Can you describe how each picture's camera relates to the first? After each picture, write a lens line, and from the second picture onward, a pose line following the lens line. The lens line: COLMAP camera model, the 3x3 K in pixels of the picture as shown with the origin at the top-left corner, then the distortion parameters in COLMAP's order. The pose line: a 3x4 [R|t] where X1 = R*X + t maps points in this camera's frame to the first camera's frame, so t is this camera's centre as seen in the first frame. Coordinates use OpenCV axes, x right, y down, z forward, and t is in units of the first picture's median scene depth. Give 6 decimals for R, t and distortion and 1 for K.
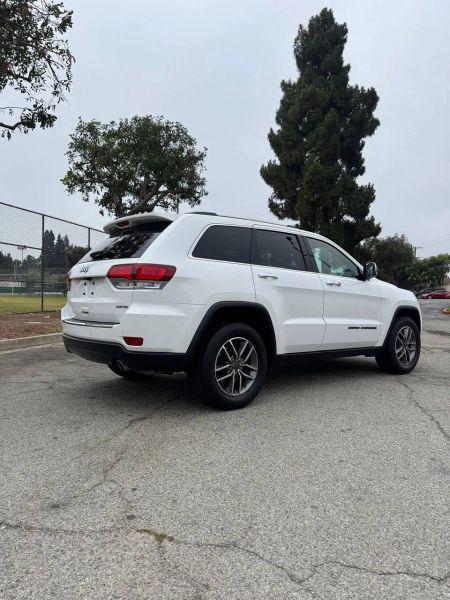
lens RADIAL K [[428.3, 0, 225.0], [0, 428.3, 300.0], [0, 0, 1]] dist [0.053142, -0.071212]
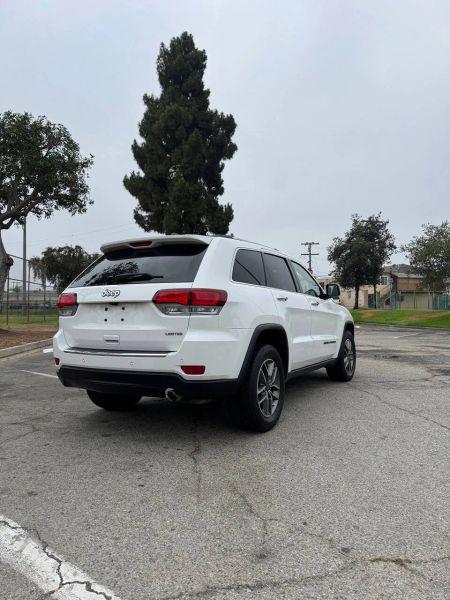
lens RADIAL K [[428.3, 0, 225.0], [0, 428.3, 300.0], [0, 0, 1]] dist [0.053142, -0.071212]
pose [[0.935896, -0.007876, 0.352189, -0.057191], [0.016984, 0.999596, -0.022779, -0.004309], [-0.351867, 0.027300, 0.935652, 0.009617]]
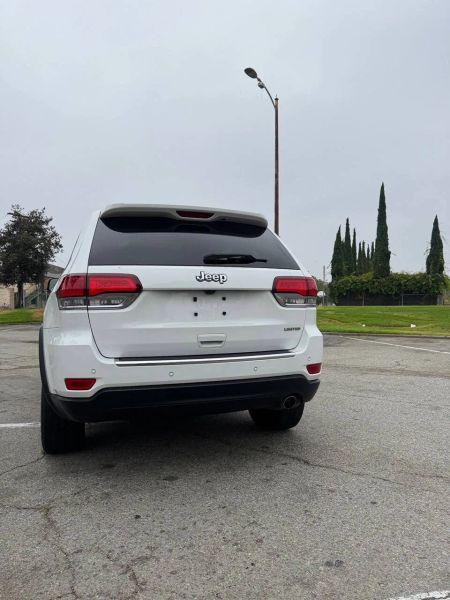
lens RADIAL K [[428.3, 0, 225.0], [0, 428.3, 300.0], [0, 0, 1]] dist [0.053142, -0.071212]
pose [[0.364990, 0.003534, 0.931005, -0.127144], [0.013627, 0.999865, -0.009138, -0.004030], [-0.930912, 0.016022, 0.364892, 0.100959]]
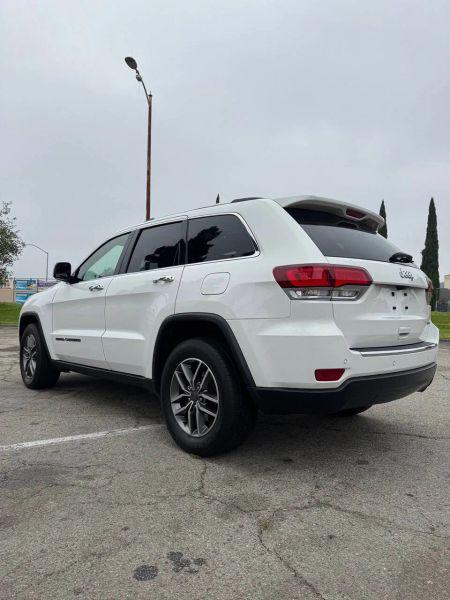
lens RADIAL K [[428.3, 0, 225.0], [0, 428.3, 300.0], [0, 0, 1]] dist [0.053142, -0.071212]
pose [[-0.068518, 0.008768, 0.997611, -0.140958], [-0.019374, 0.999761, -0.010117, -0.002037], [-0.997462, -0.020021, -0.068332, 0.184792]]
